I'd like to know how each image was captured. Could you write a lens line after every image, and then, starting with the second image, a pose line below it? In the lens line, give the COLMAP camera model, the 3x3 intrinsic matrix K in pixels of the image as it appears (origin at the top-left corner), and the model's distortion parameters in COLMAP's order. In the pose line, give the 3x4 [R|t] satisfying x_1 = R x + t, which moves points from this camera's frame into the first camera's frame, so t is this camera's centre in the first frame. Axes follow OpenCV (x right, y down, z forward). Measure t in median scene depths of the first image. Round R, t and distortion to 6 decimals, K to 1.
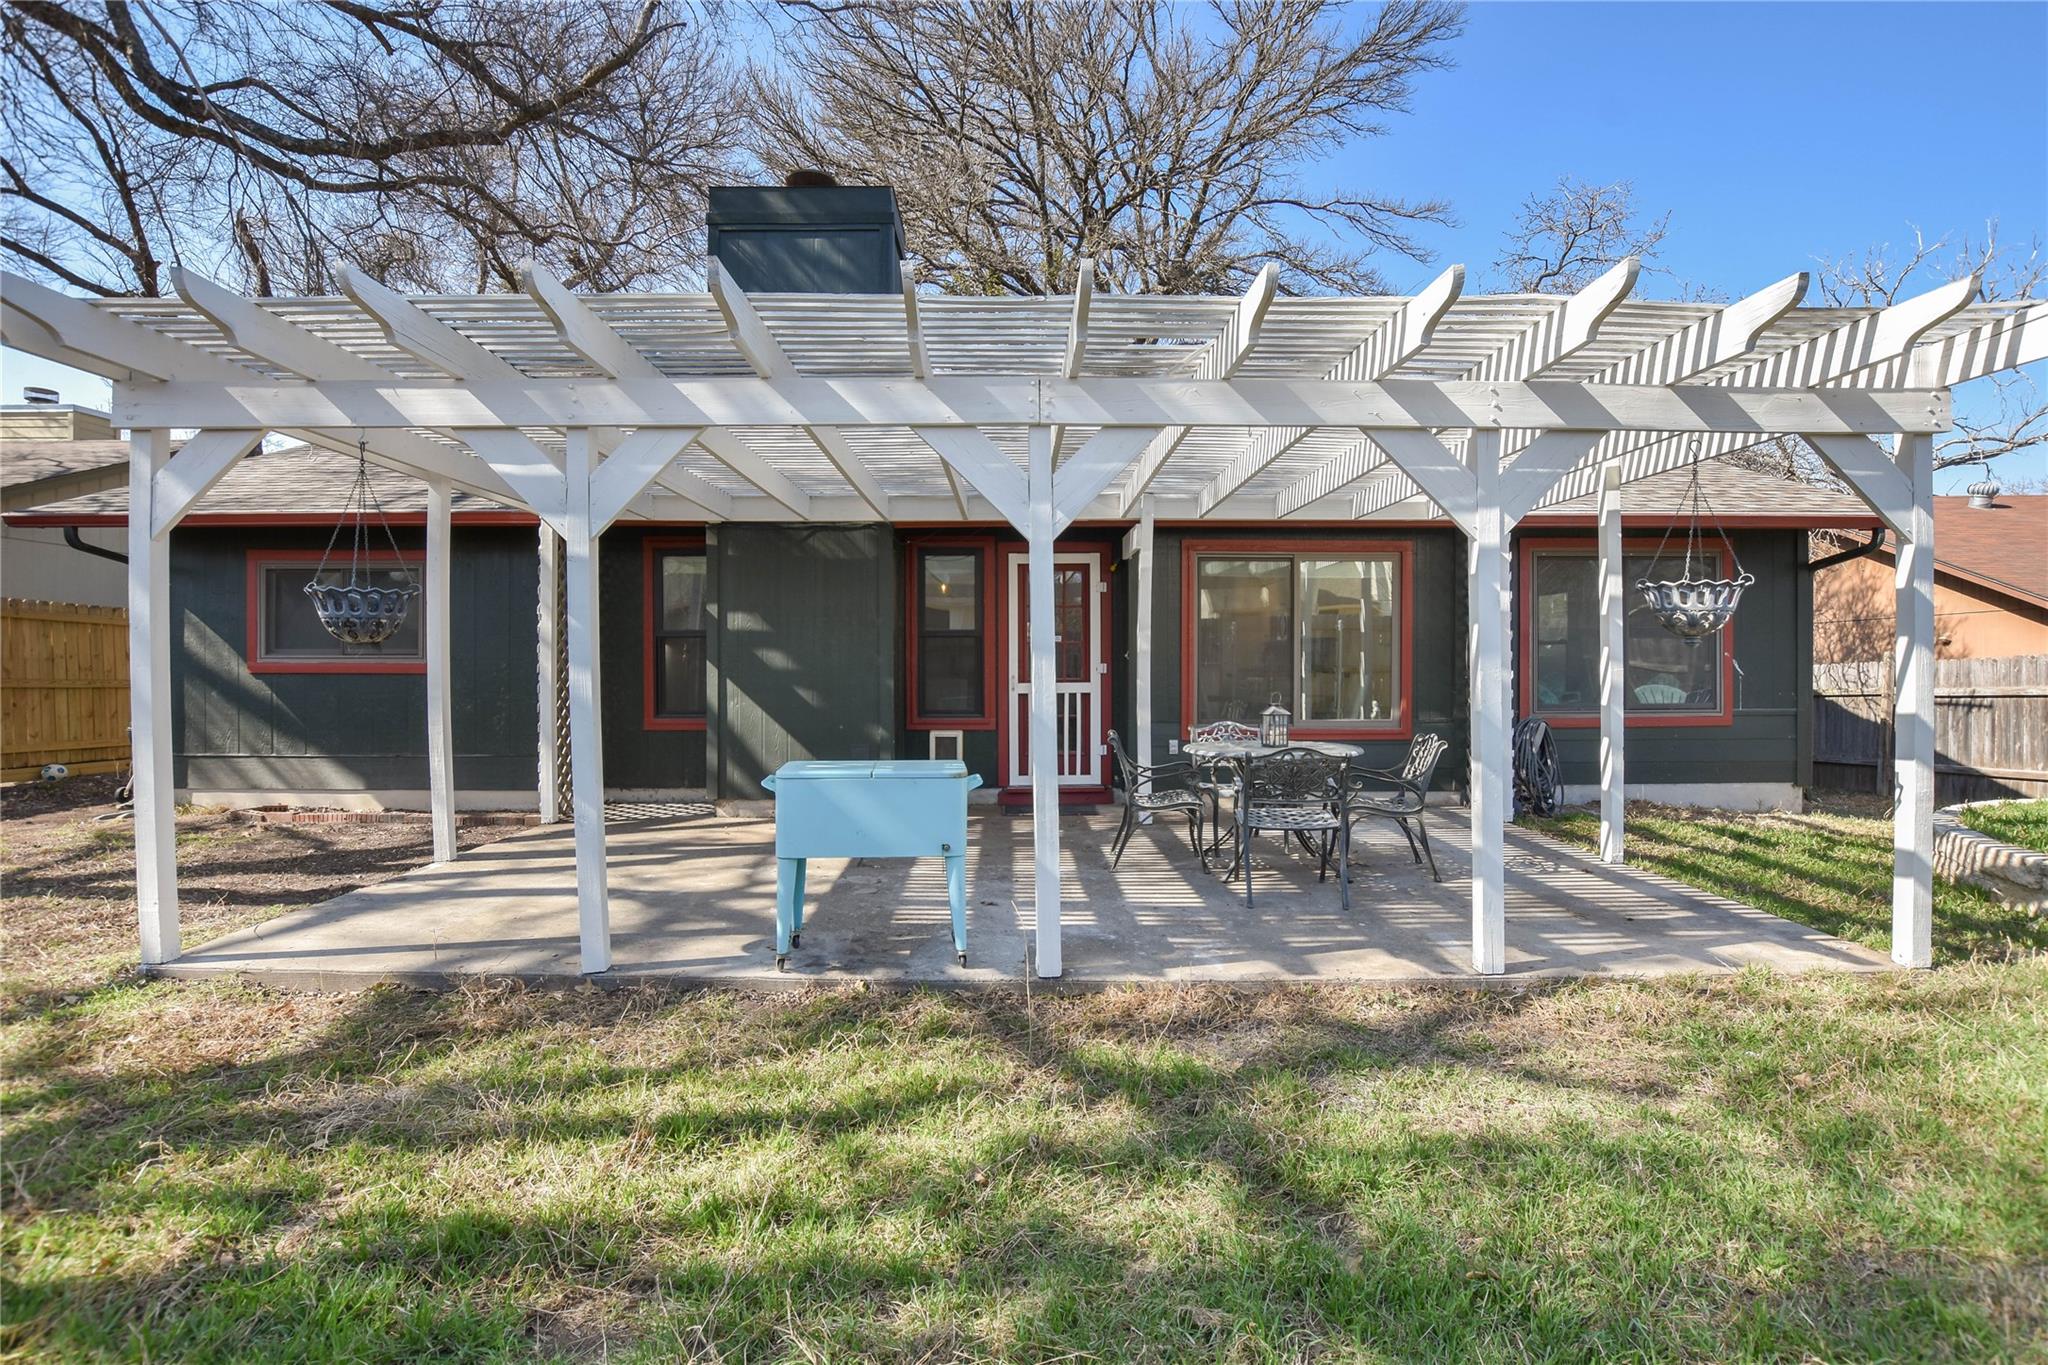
lens RADIAL K [[905.9, 0, 1035.1], [0, 905.9, 663.6], [0, 0, 1]] dist [-0.016797, 0.000380]
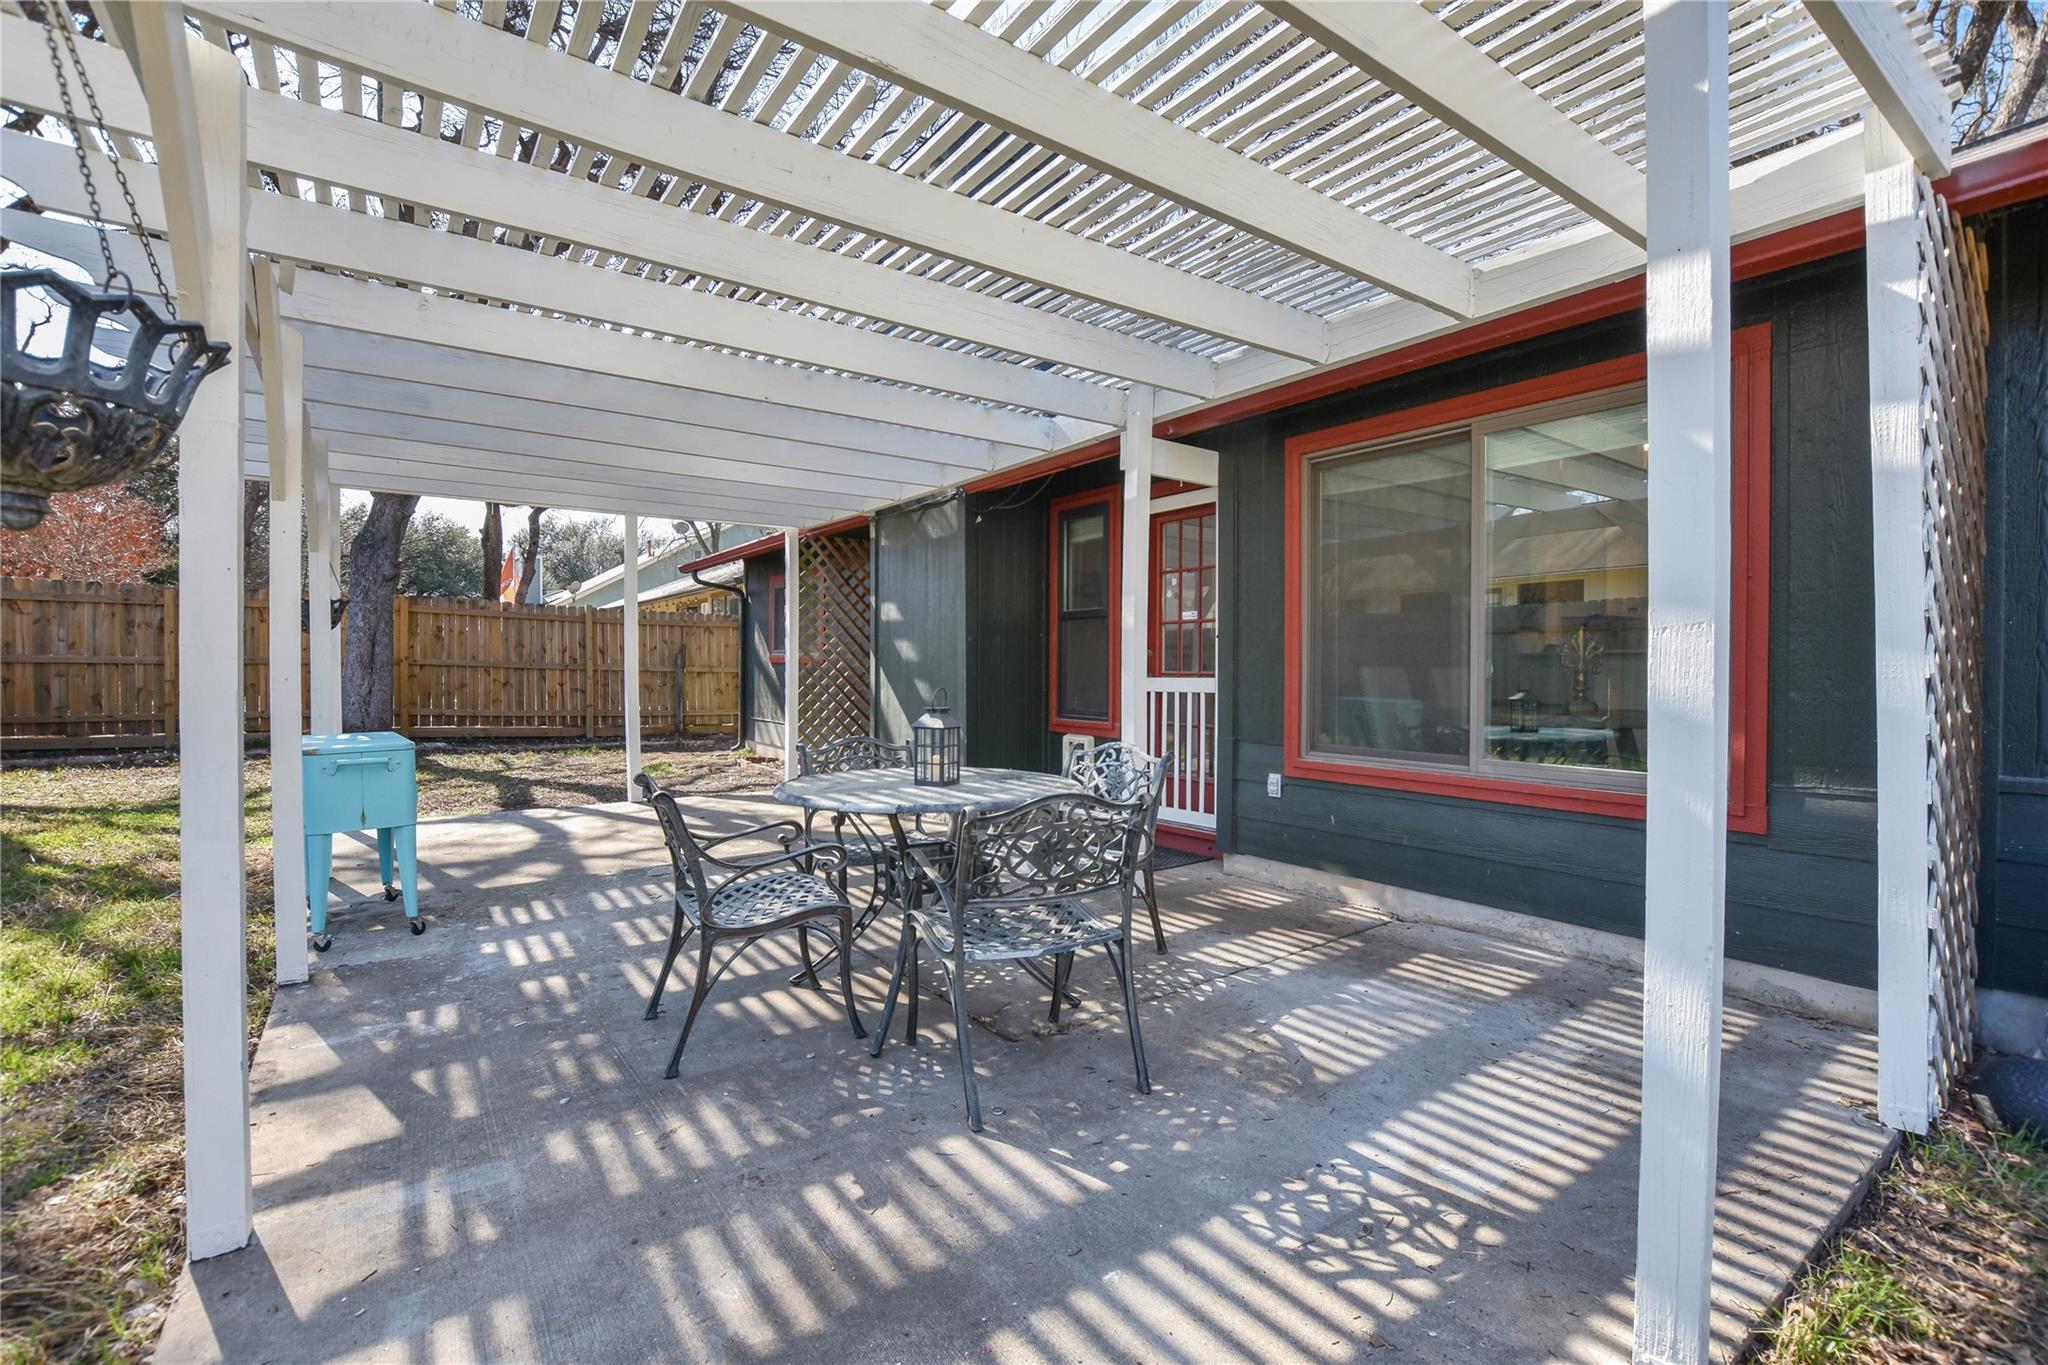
lens RADIAL K [[910.9, 0, 1024.0], [0, 910.9, 682.5], [0, 0, 1]] dist [-0.015581, 0.000254]
pose [[0.563025, 0.019334, -0.826214, 0.587926], [-0.008178, 0.999808, 0.017823, 0.014312], [0.826399, -0.003278, 0.563075, 0.562926]]
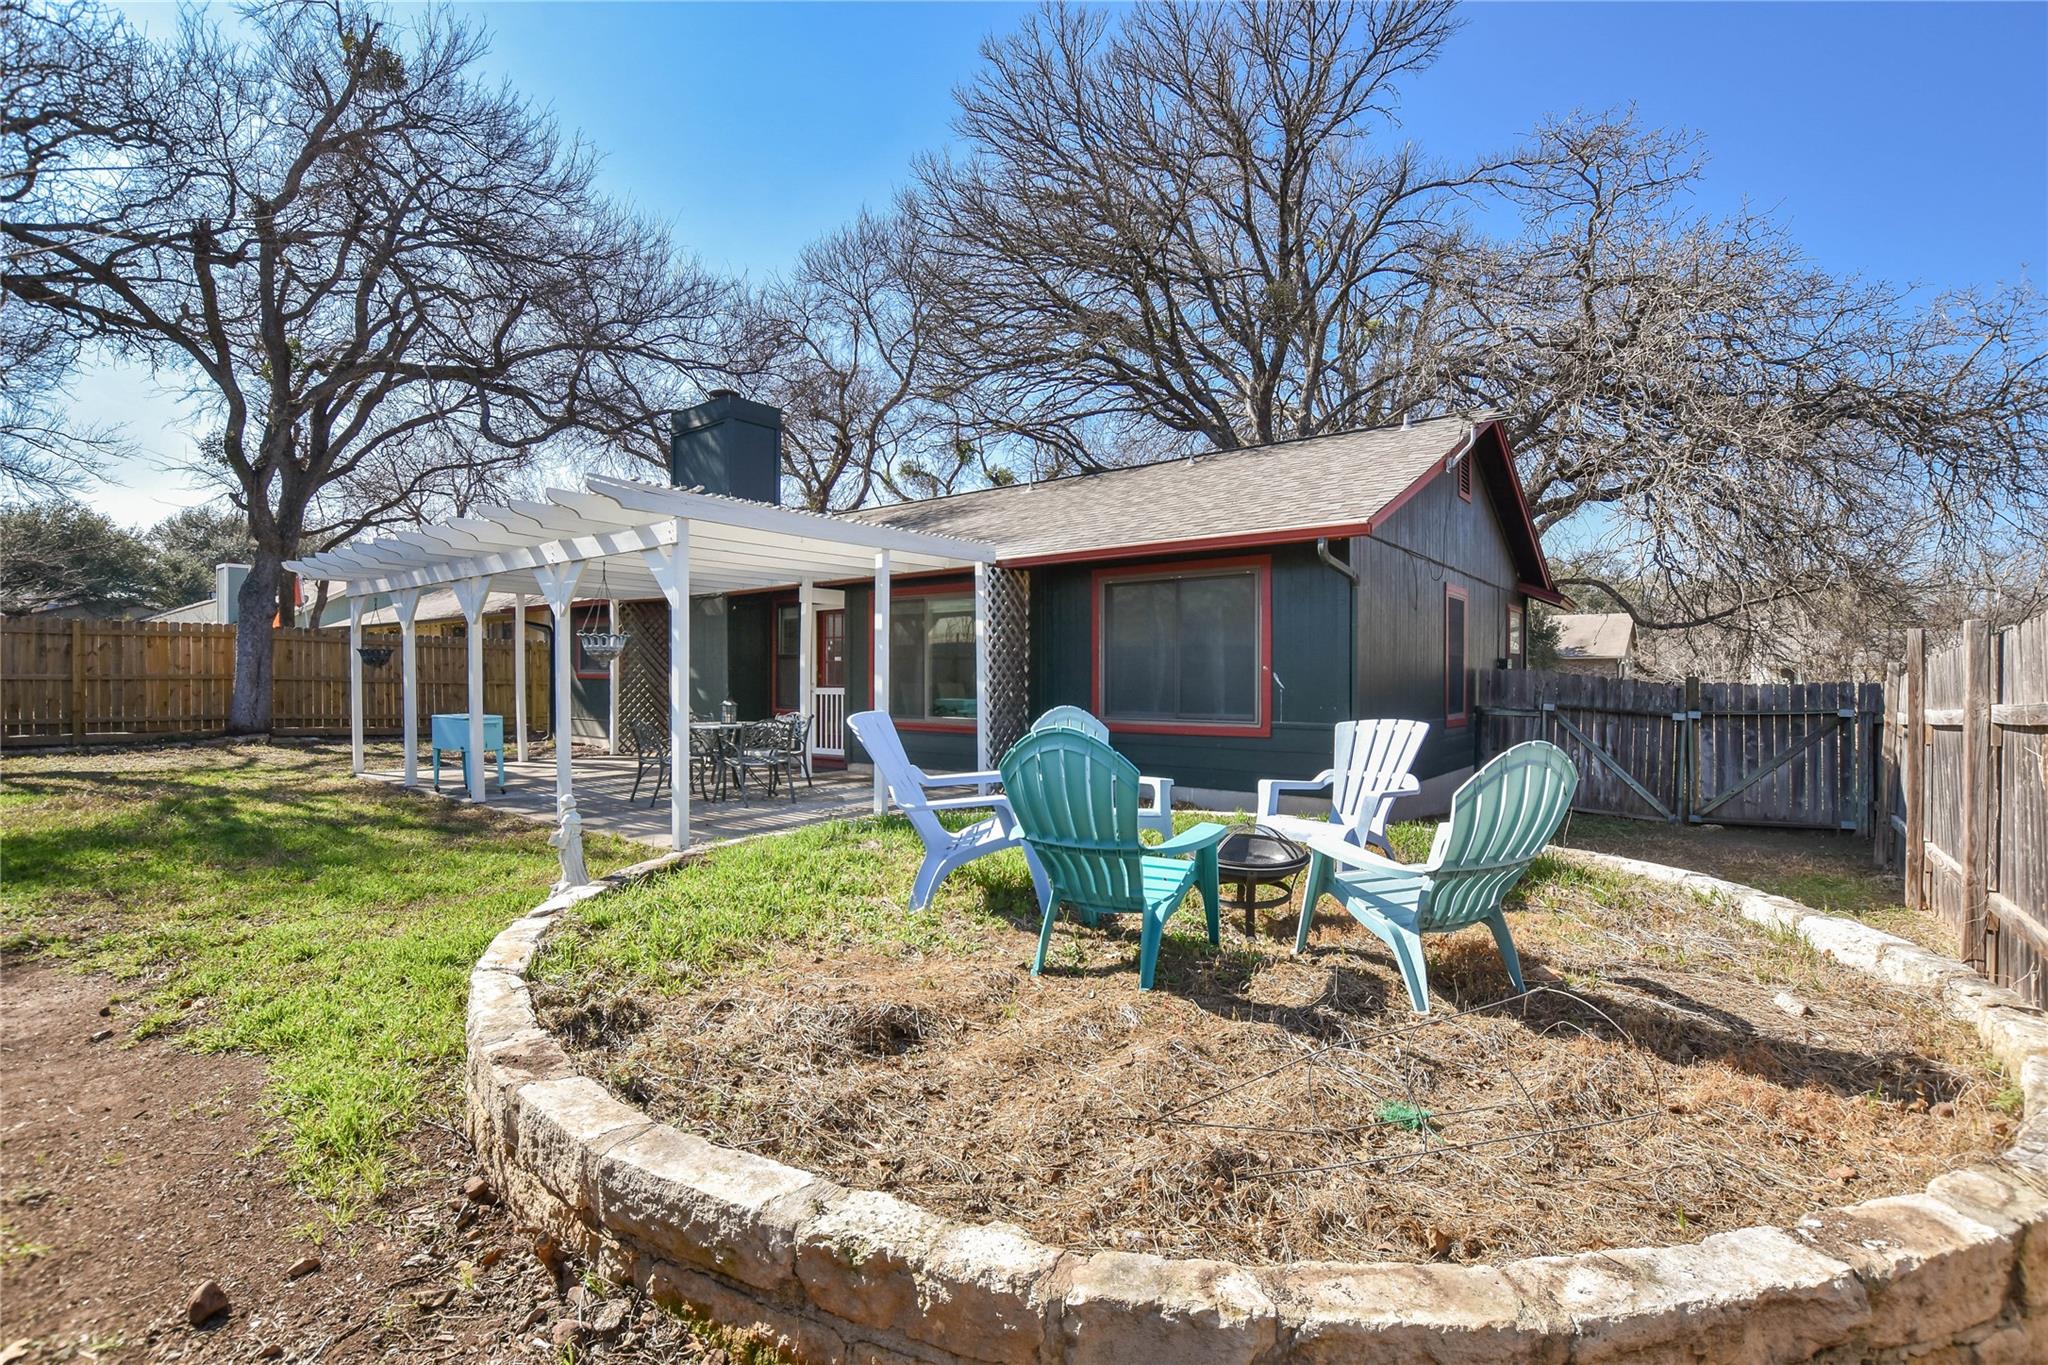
lens RADIAL K [[919.9, 0, 1020.8], [0, 919.9, 675.1], [0, 0, 1]] dist [-0.012691, 0.001112]
pose [[0.779598, 0.002769, -0.626274, 1.377371], [-0.005568, 0.999981, -0.002510, 0.002086], [0.626255, 0.005444, 0.779599, -0.008494]]
